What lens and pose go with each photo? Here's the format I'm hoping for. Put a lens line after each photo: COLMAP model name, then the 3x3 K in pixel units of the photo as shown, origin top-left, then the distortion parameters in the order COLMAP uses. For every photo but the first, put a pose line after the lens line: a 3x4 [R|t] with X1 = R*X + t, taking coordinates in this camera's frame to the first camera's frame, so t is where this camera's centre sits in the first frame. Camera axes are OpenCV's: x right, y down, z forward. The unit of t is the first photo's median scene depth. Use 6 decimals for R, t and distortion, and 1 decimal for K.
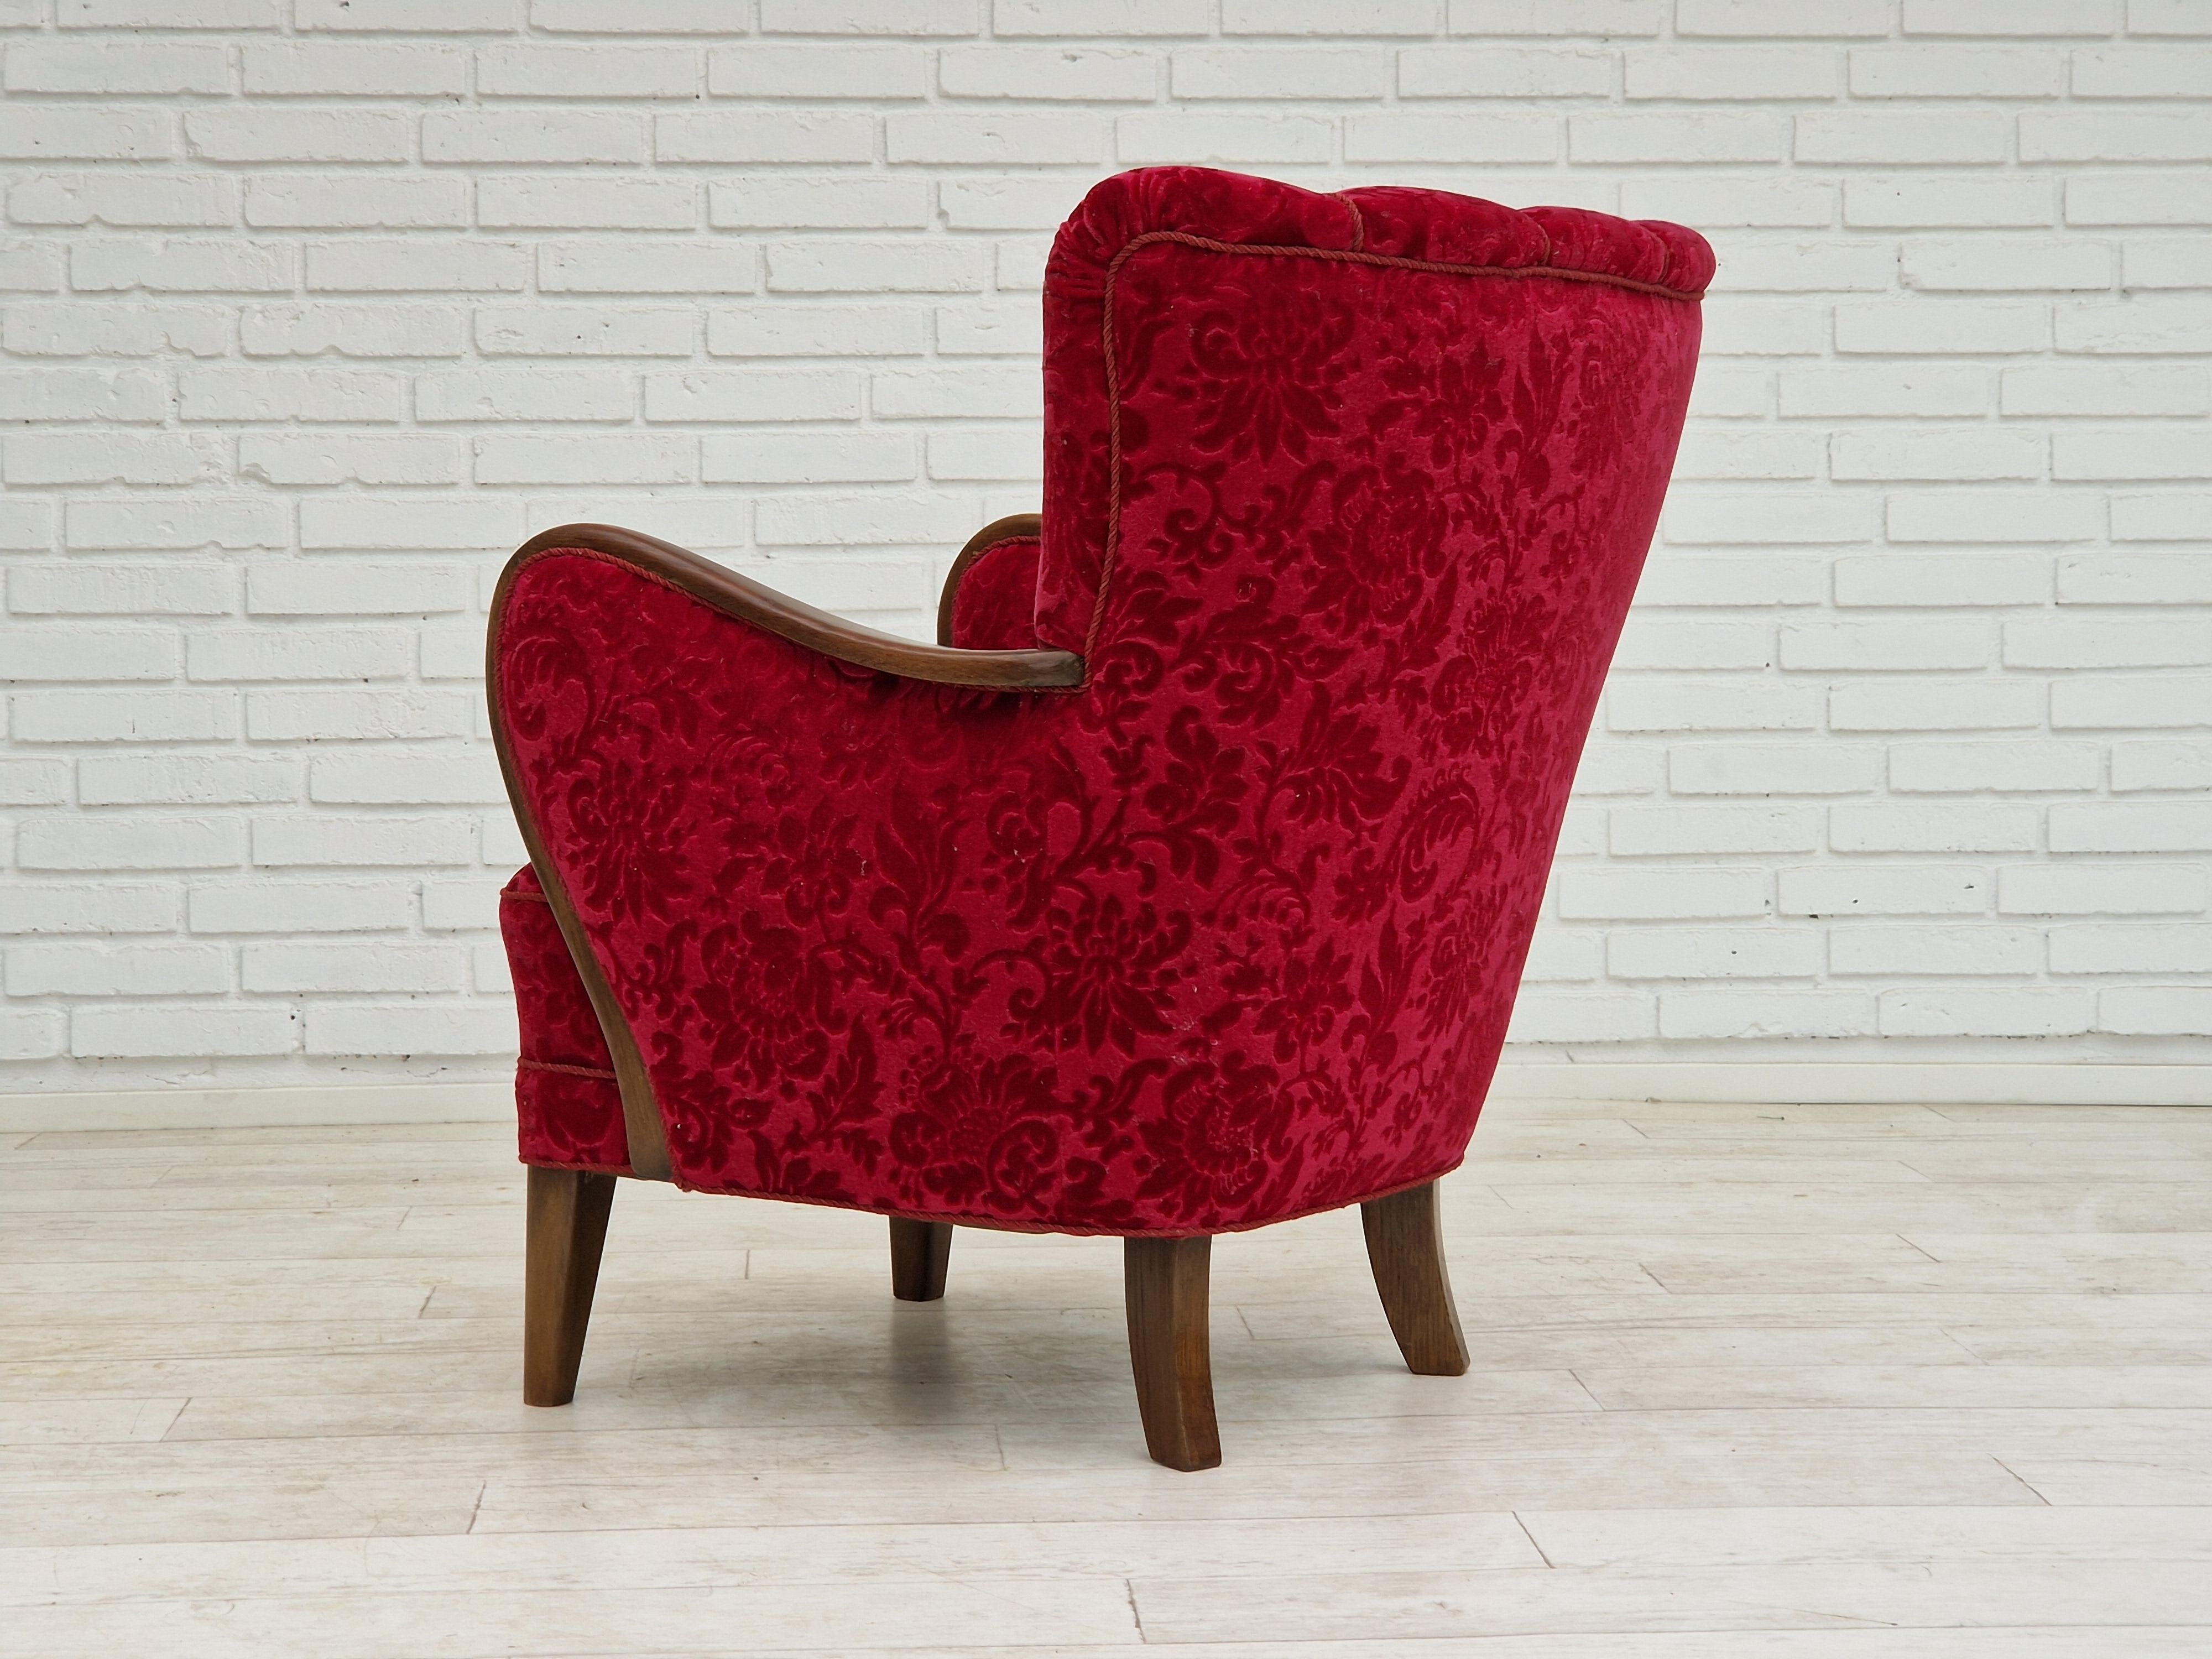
lens RADIAL K [[4170.3, 0, 1110.9], [0, 4170.3, 846.1], [0, 0, 1]] dist [0.088743, 0.000000]
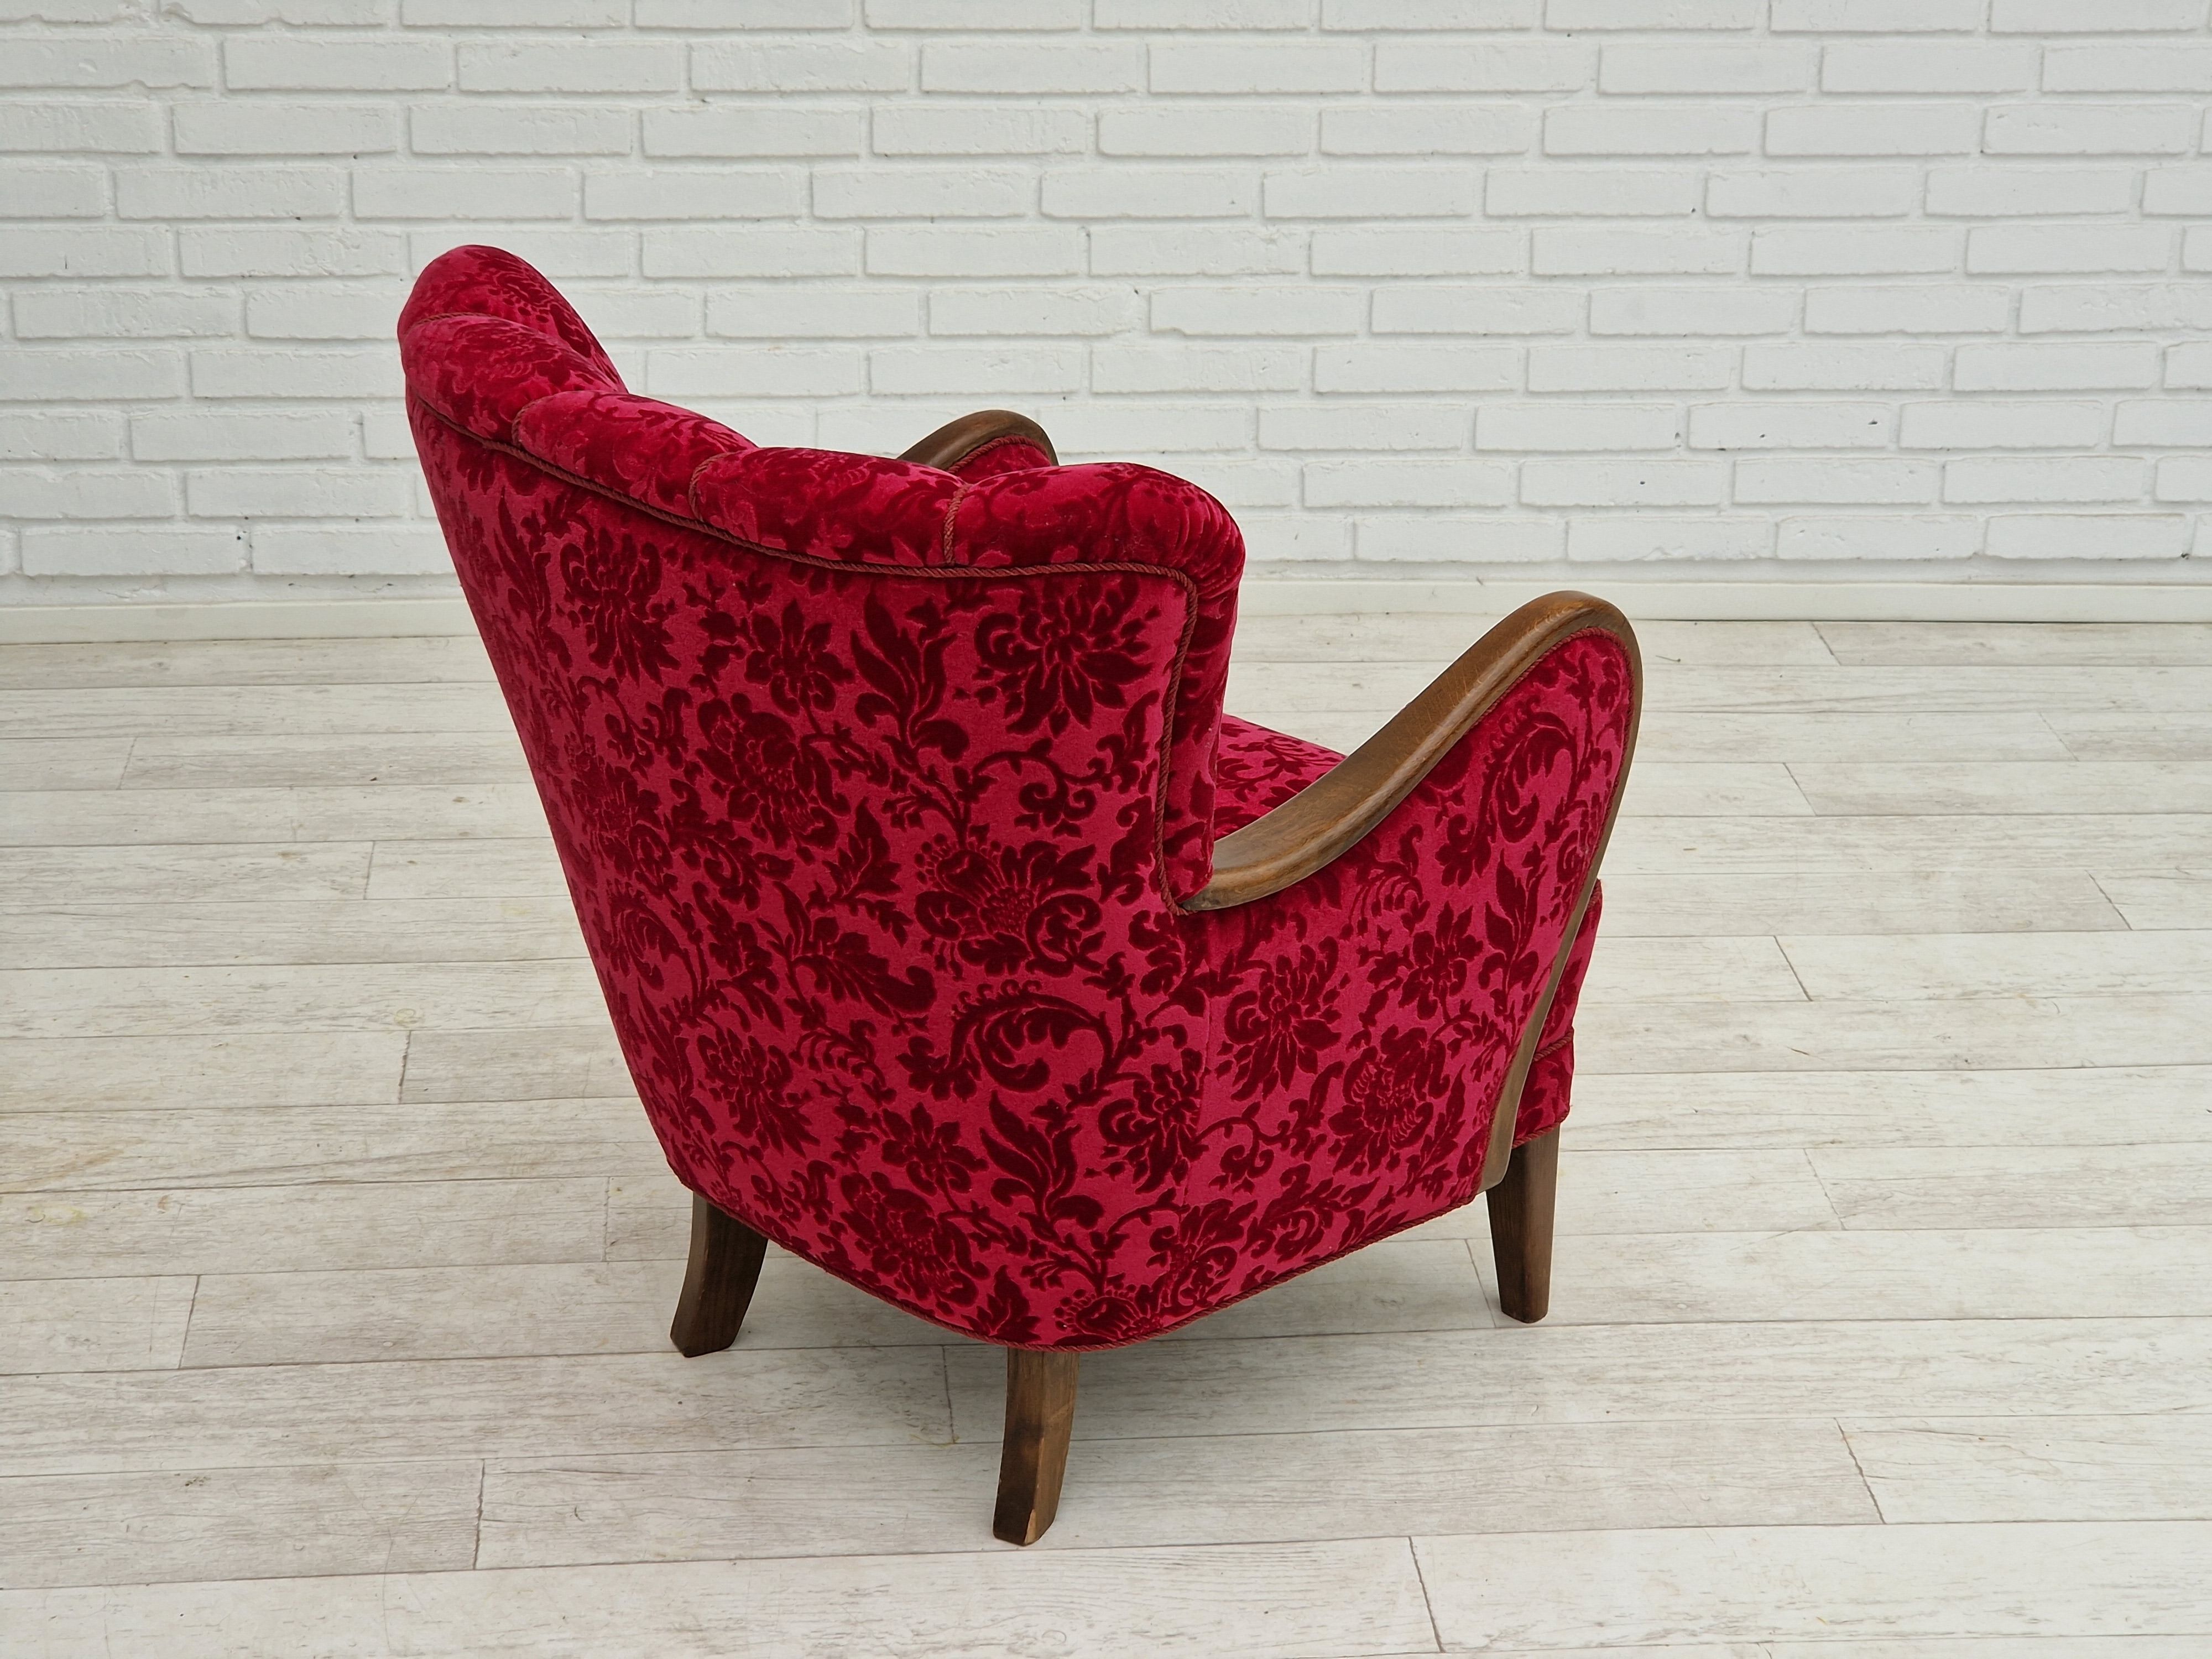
lens RADIAL K [[4170.3, 0, 1157.4], [0, 4170.3, 787.3], [0, 0, 1]] dist [0.088743, 0.000000]
pose [[0.999064, 0.014295, 0.040821, -0.012137], [-0.026408, 0.949066, 0.313969, -0.230447], [-0.034254, -0.314753, 0.948555, 0.000765]]
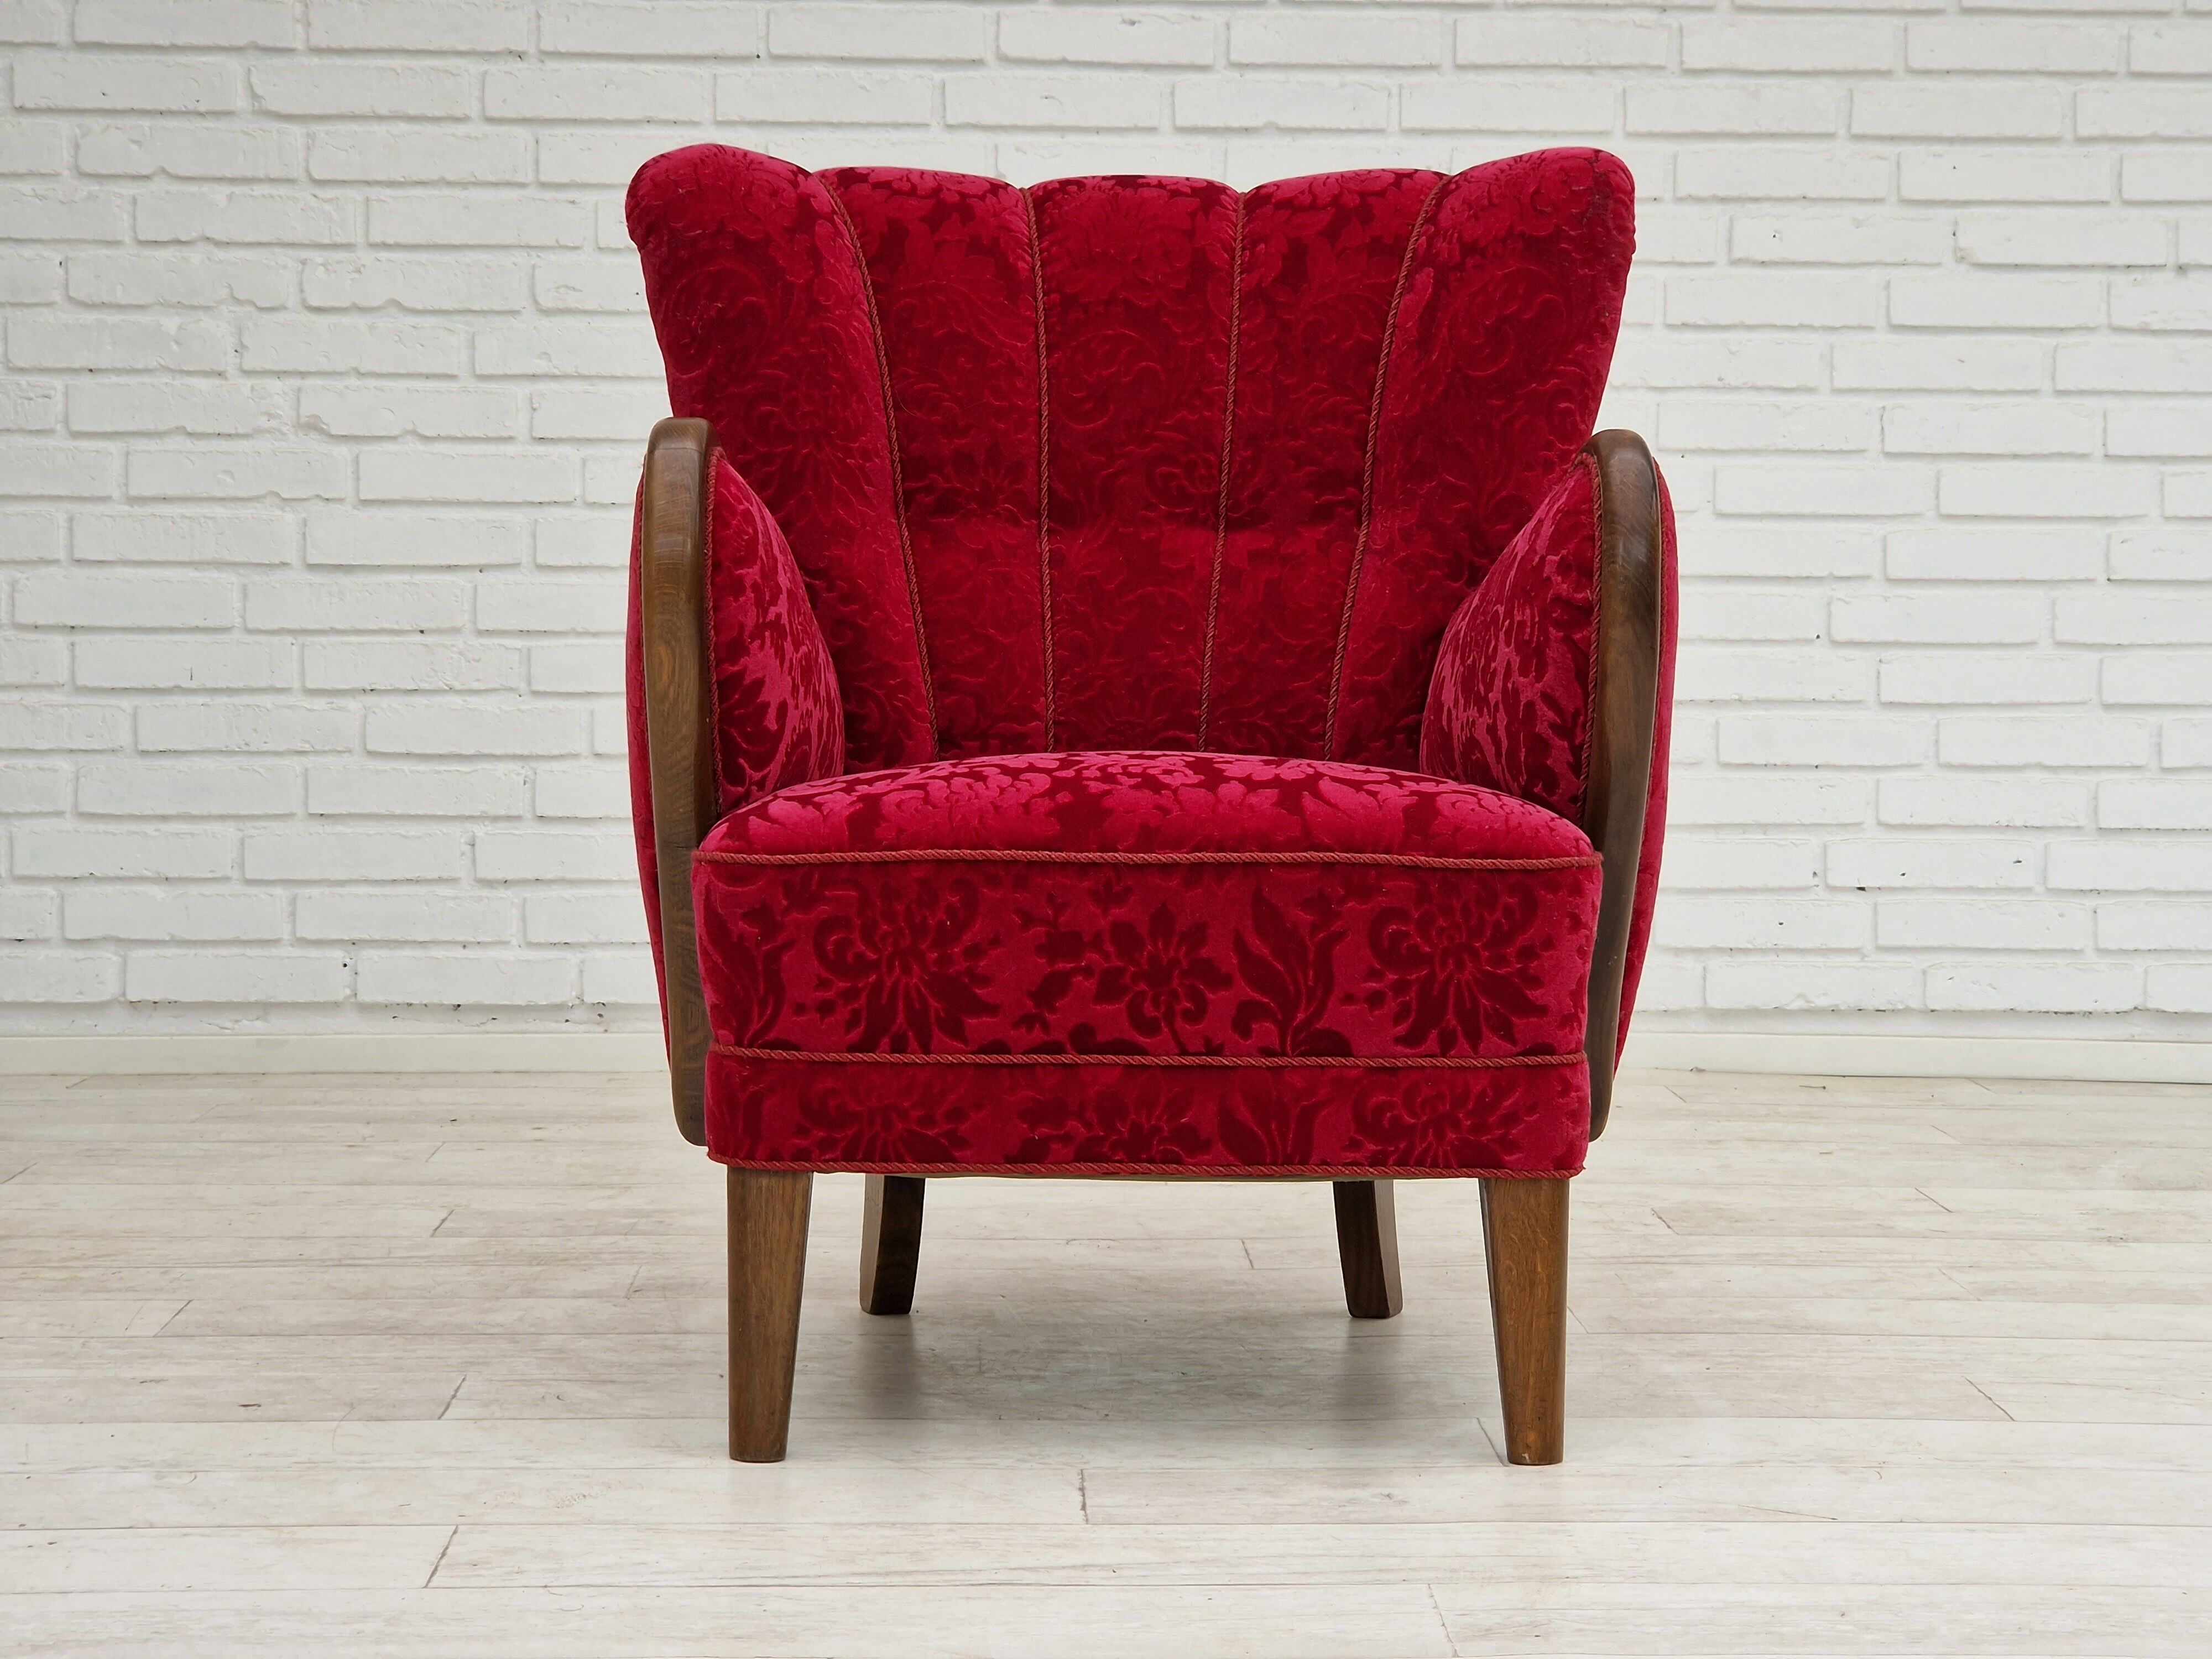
lens RADIAL K [[4170.3, 0, 1177.9], [0, 4170.3, 863.6], [0, 0, 1]] dist [0.088743, 0.000000]
pose [[0.999679, 0.014295, -0.020924, 0.026065], [-0.014435, 0.999874, -0.006571, 0.020252], [0.020827, 0.006871, 0.999759, -0.004475]]
